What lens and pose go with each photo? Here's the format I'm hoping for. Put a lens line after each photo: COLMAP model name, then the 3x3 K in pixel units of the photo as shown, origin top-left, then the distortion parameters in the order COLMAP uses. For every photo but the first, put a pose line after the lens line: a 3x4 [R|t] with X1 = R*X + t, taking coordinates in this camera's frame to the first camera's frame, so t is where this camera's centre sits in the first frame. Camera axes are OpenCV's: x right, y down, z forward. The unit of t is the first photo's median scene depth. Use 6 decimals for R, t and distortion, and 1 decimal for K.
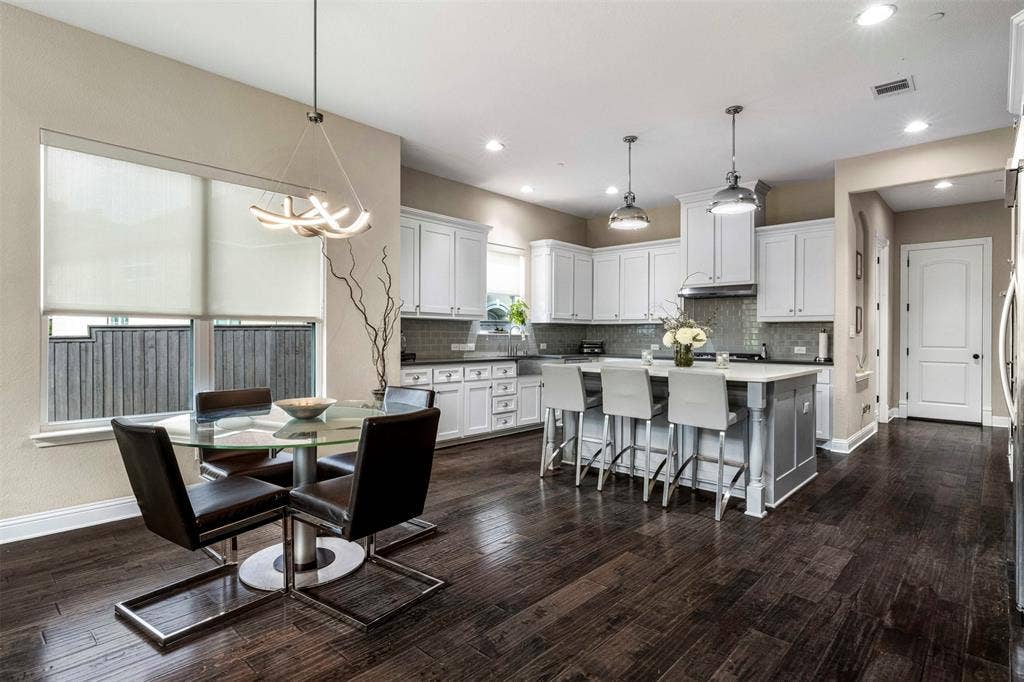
lens RADIAL K [[521.1, 0, 510.0], [0, 521.1, 336.8], [0, 0, 1]] dist [-0.000816, -0.000430]
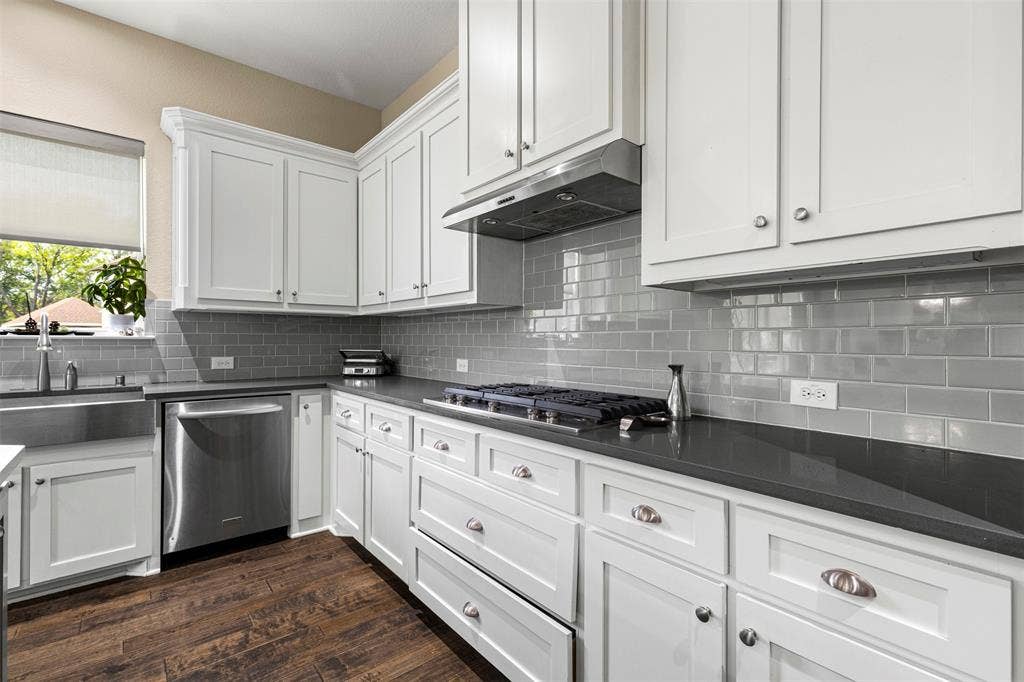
lens RADIAL K [[457.2, 0, 511.3], [0, 457.2, 341.5], [0, 0, 1]] dist [0.003241, 0.001588]
pose [[0.991990, -0.002402, -0.126294, 0.431032], [0.002459, 0.999997, 0.000297, -0.000084], [0.126293, -0.000605, 0.991993, 0.746086]]
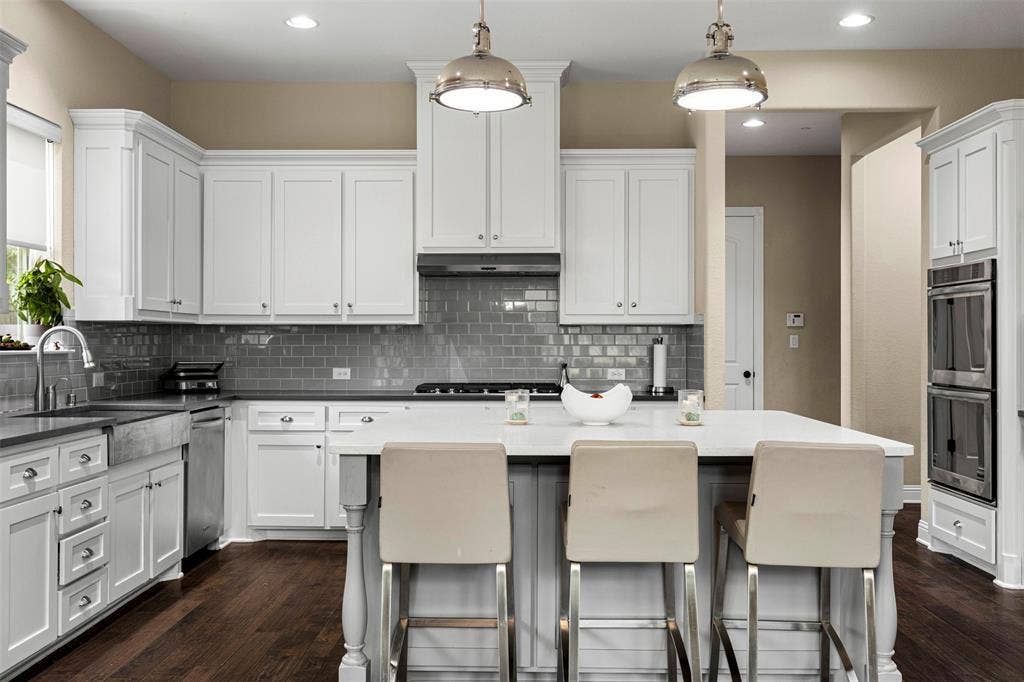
lens RADIAL K [[917.5, 0, 511.1], [0, 917.5, 338.5], [0, 0, 1]] dist [-0.009718, -0.002909]
pose [[0.741276, -0.003184, 0.671192, -0.199994], [0.004937, 0.999988, -0.000709, -0.012986], [-0.671182, 0.003840, 0.741283, 0.324438]]
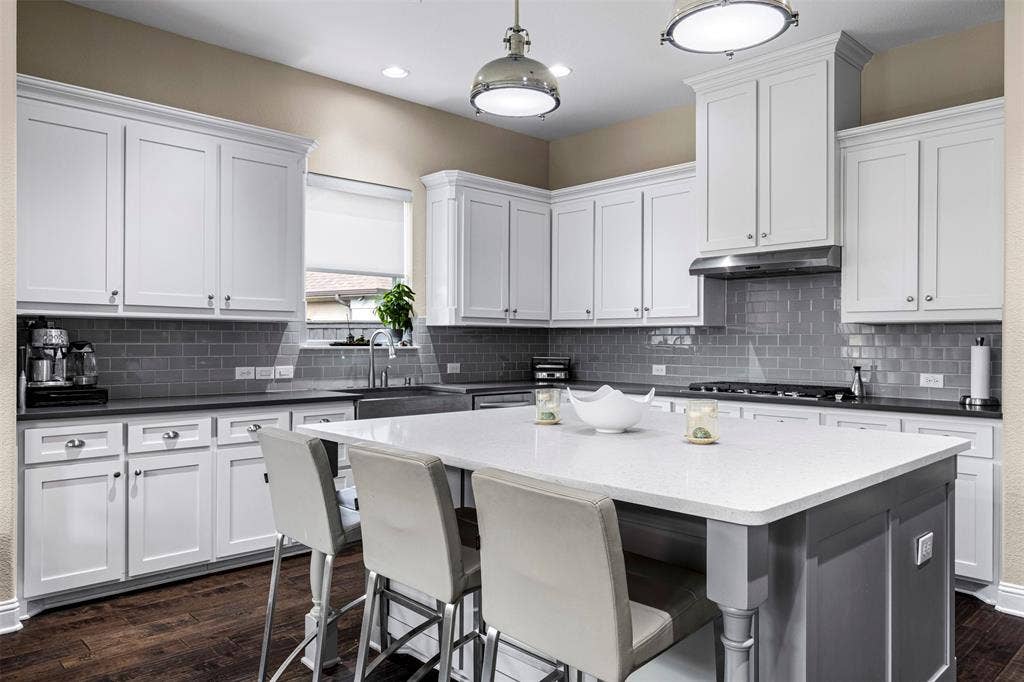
lens RADIAL K [[700.1, 0, 511.5], [0, 700.1, 341.1], [0, 0, 1]] dist [0.000203, 0.001418]
pose [[0.998140, -0.000971, -0.060956, 0.200168], [0.000768, 0.999994, -0.003348, -0.009312], [0.060959, 0.003295, 0.998135, 0.315033]]
